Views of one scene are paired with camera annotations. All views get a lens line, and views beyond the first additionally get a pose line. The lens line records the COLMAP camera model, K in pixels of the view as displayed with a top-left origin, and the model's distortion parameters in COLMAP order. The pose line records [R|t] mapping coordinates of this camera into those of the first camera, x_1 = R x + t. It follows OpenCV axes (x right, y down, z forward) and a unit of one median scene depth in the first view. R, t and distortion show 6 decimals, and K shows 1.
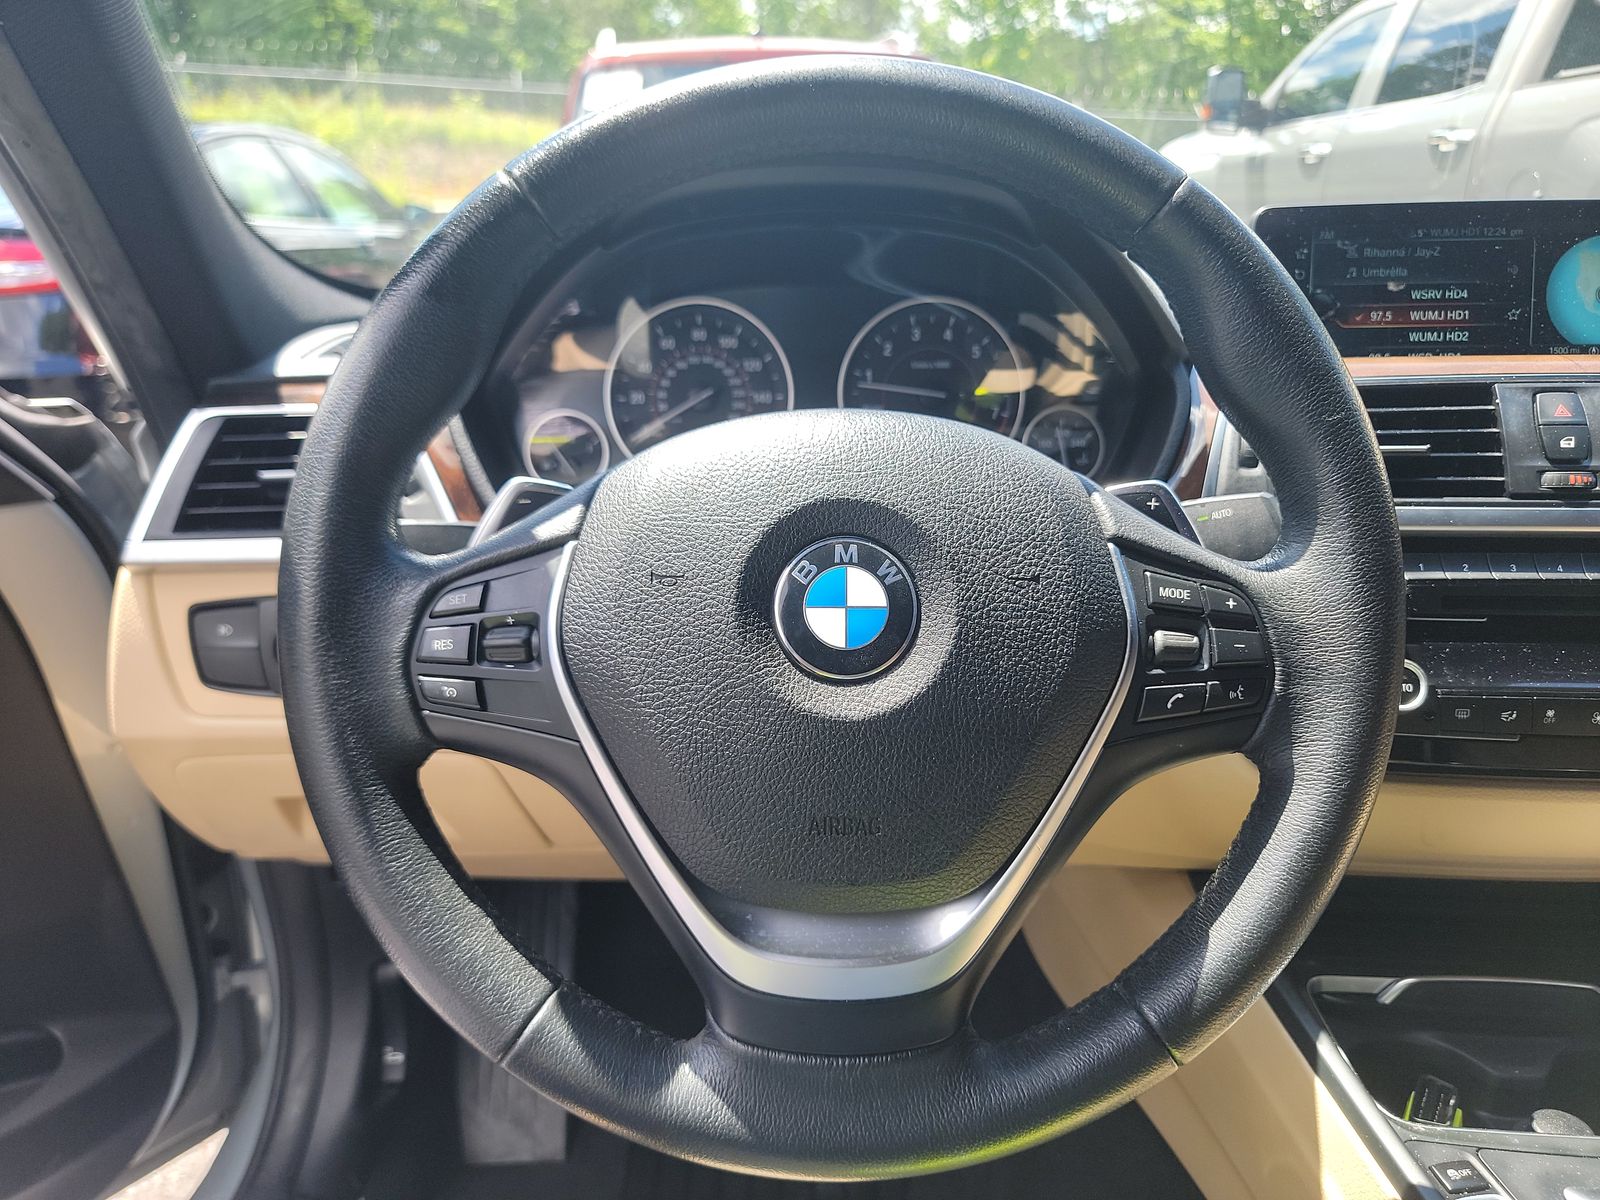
lens RADIAL K [[1130.0, 0, 799.3], [0, 1130.0, 625.1], [0, 0, 1]] dist [0.019835, -0.021415]
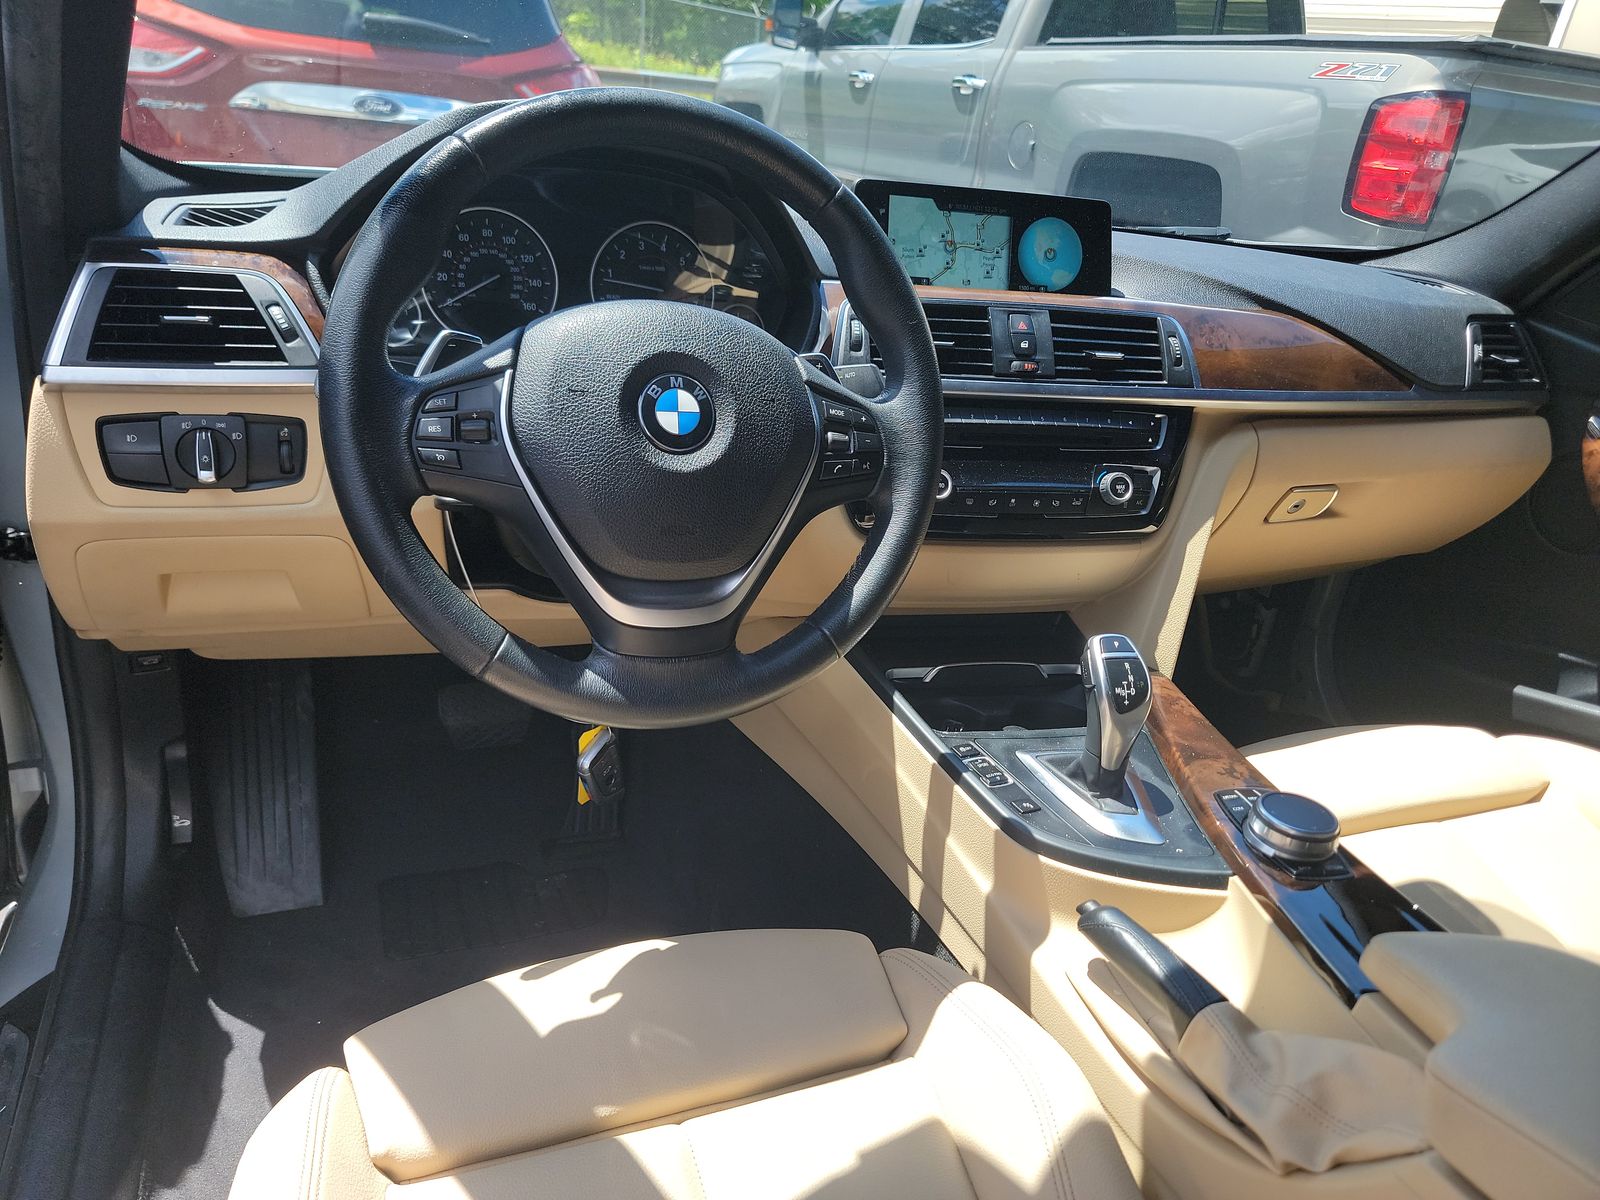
lens RADIAL K [[1130.0, 0, 794.1], [0, 1130.0, 612.7], [0, 0, 1]] dist [0.019835, -0.021415]
pose [[0.931418, -0.034236, 0.362337, -0.293727], [0.002807, 0.996212, 0.086913, 0.096386], [-0.363940, -0.079935, 0.927986, -0.512791]]
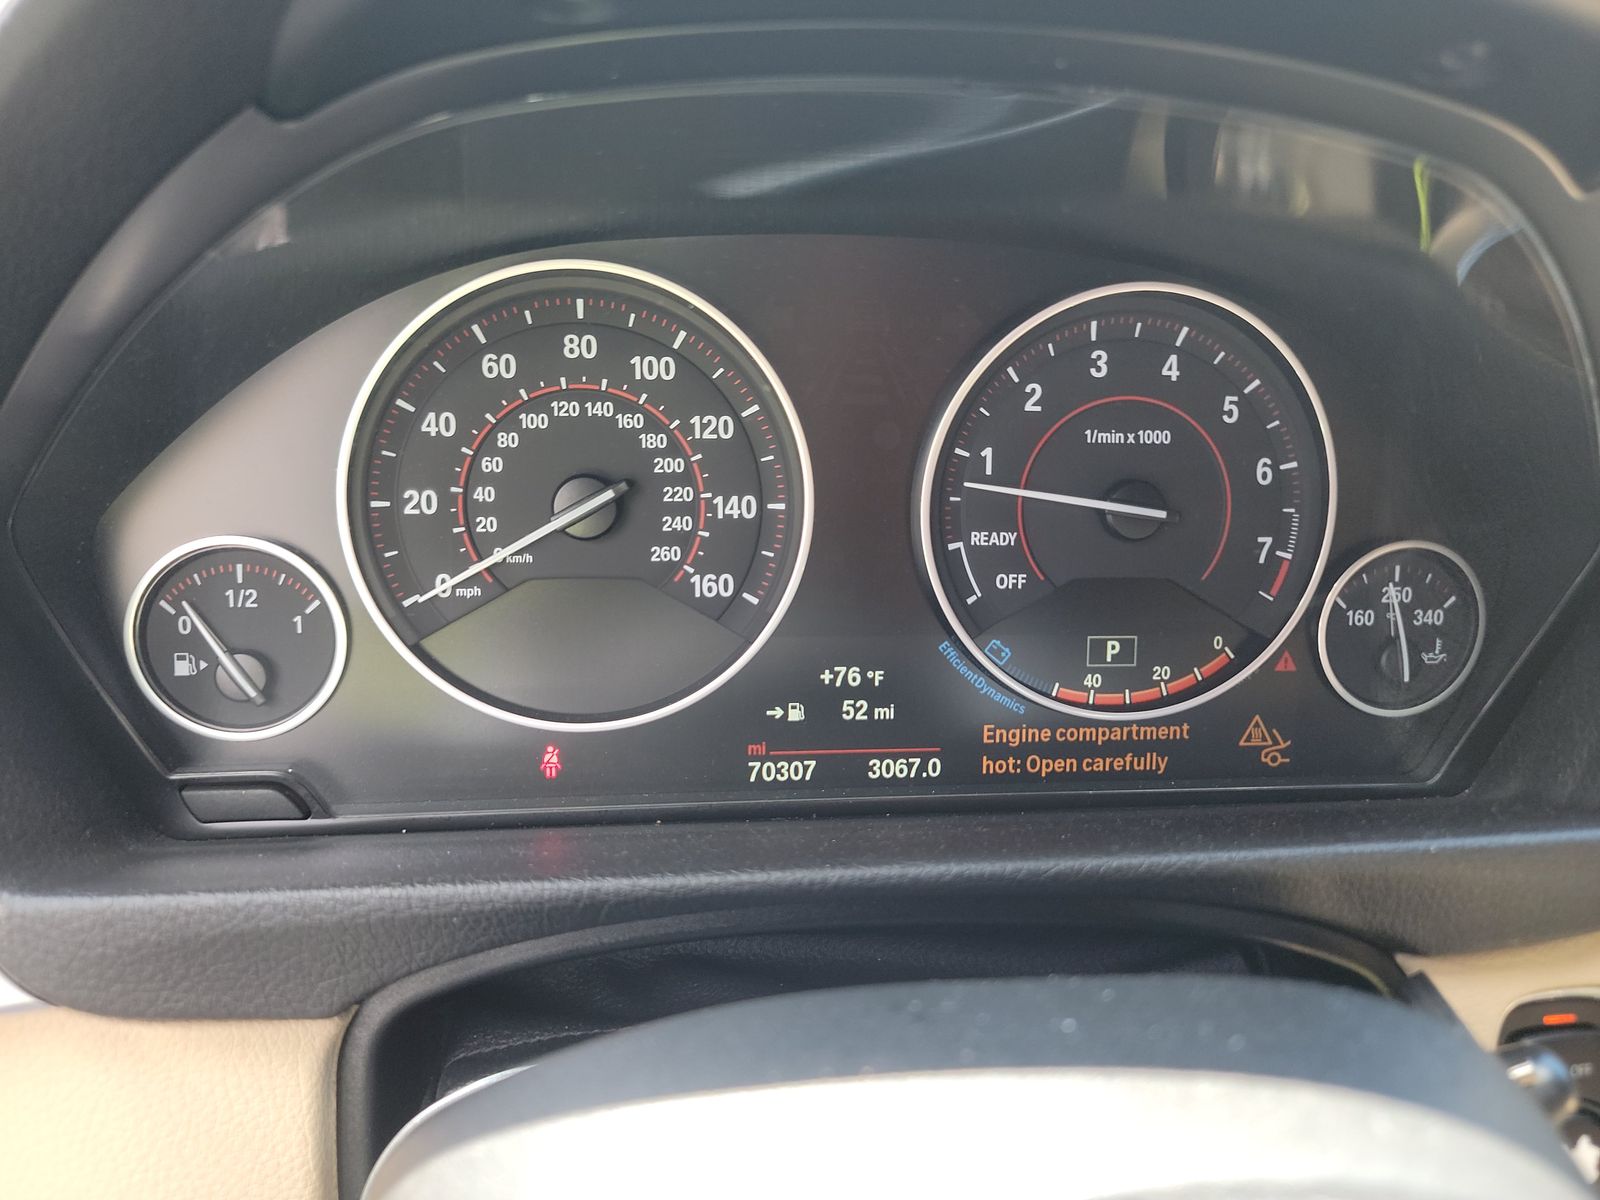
lens RADIAL K [[1130.0, 0, 805.4], [0, 1130.0, 602.4], [0, 0, 1]] dist [0.019835, -0.021415]
pose [[0.993925, 0.014696, 0.109073, -0.059323], [-0.021416, 0.997927, 0.060695, -0.220887], [-0.107955, -0.062662, 0.992179, 0.675331]]
